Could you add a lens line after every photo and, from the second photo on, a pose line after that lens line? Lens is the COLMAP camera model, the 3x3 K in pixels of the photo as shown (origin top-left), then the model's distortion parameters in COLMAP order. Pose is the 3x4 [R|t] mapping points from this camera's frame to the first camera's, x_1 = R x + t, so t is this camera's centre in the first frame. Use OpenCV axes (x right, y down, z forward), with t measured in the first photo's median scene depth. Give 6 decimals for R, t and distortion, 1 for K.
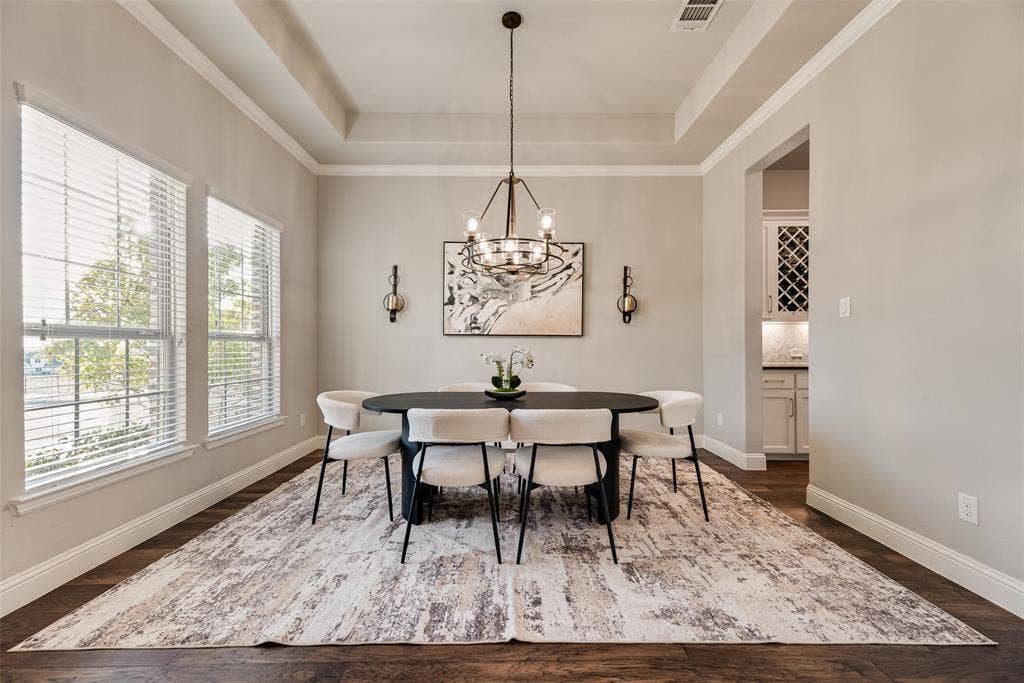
lens RADIAL K [[416.4, 0, 514.4], [0, 416.4, 341.7], [0, 0, 1]] dist [0.000411, 0.001207]
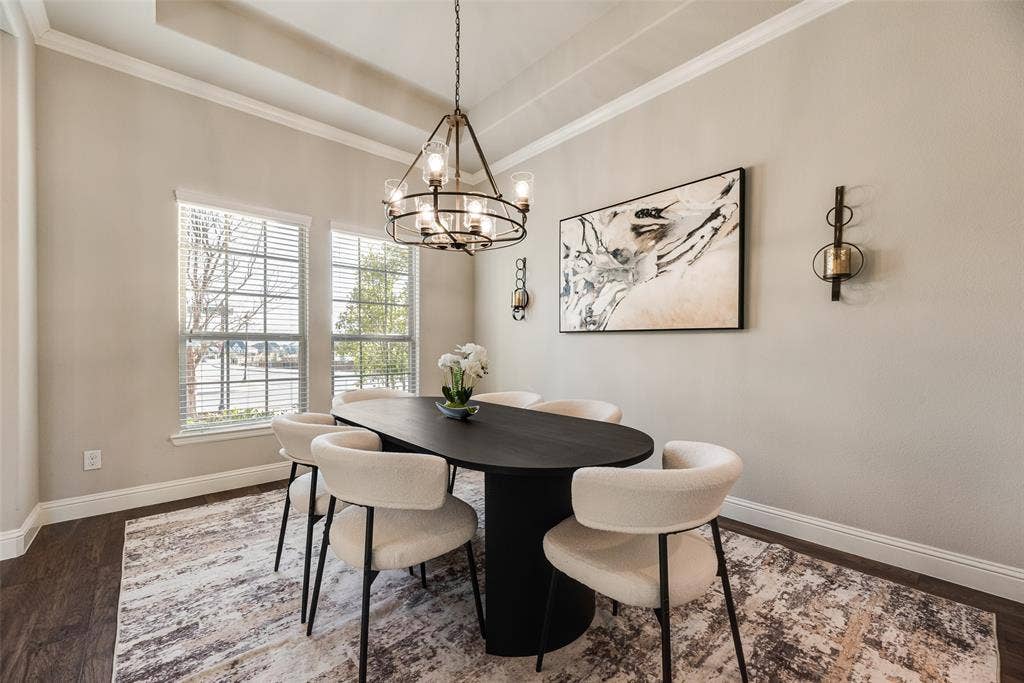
lens RADIAL K [[416.4, 0, 512.5], [0, 416.4, 344.5], [0, 0, 1]] dist [0.000411, 0.001207]
pose [[0.653339, -0.000344, -0.757066, 0.398027], [0.005544, 0.999975, 0.004331, 0.003677], [0.757045, -0.007027, 0.653325, 0.382950]]
